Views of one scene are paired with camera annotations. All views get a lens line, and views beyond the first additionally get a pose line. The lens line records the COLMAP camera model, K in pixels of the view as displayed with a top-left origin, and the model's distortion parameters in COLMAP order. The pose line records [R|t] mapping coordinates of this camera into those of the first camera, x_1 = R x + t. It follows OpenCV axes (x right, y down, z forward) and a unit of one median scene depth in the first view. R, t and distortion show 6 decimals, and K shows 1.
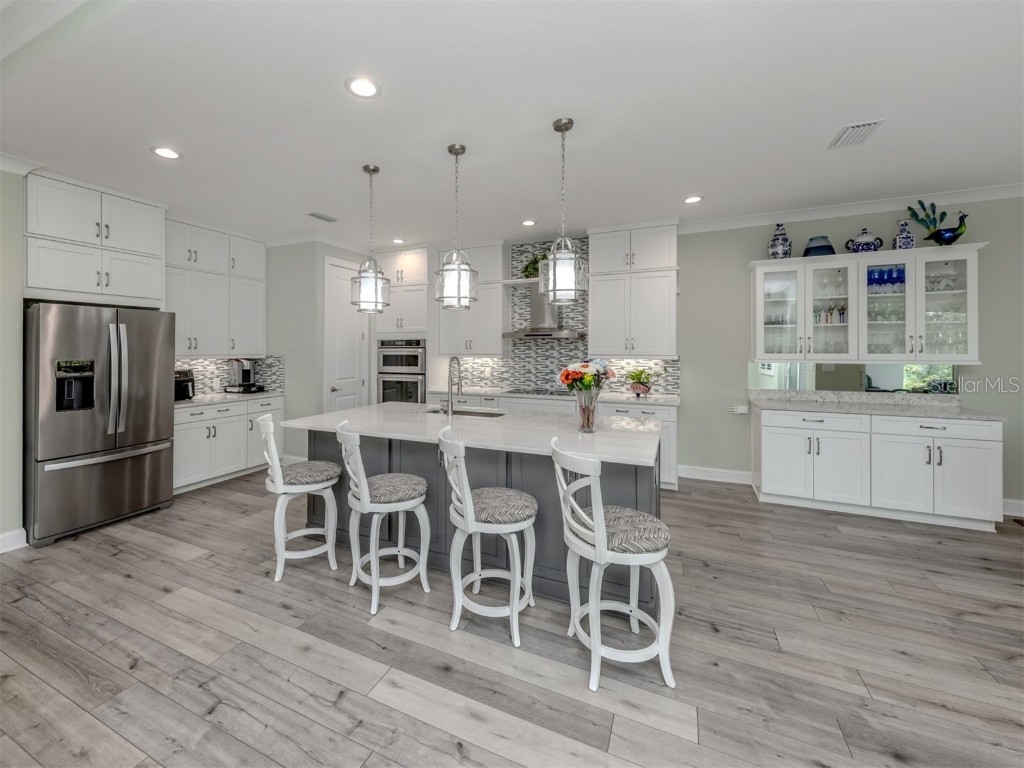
lens RADIAL K [[429.4, 0, 468.1], [0, 429.4, 348.5], [0, 0, 1]] dist [0.005290, 0.000206]
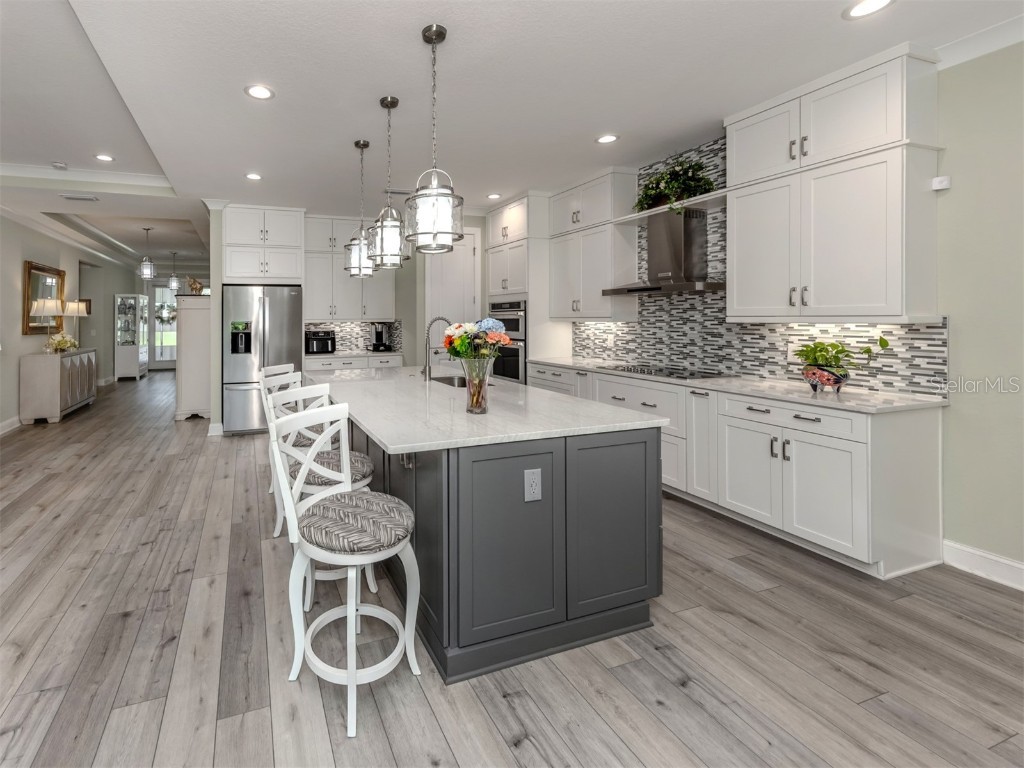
lens RADIAL K [[444.0, 0, 387.2], [0, 444.0, 319.6], [0, 0, 1]] dist [0.006754, 0.000051]
pose [[0.692717, -0.003529, -0.721201, 0.509305], [0.009466, 0.999946, 0.004198, 0.014699], [0.721147, -0.009735, 0.692714, 0.229747]]
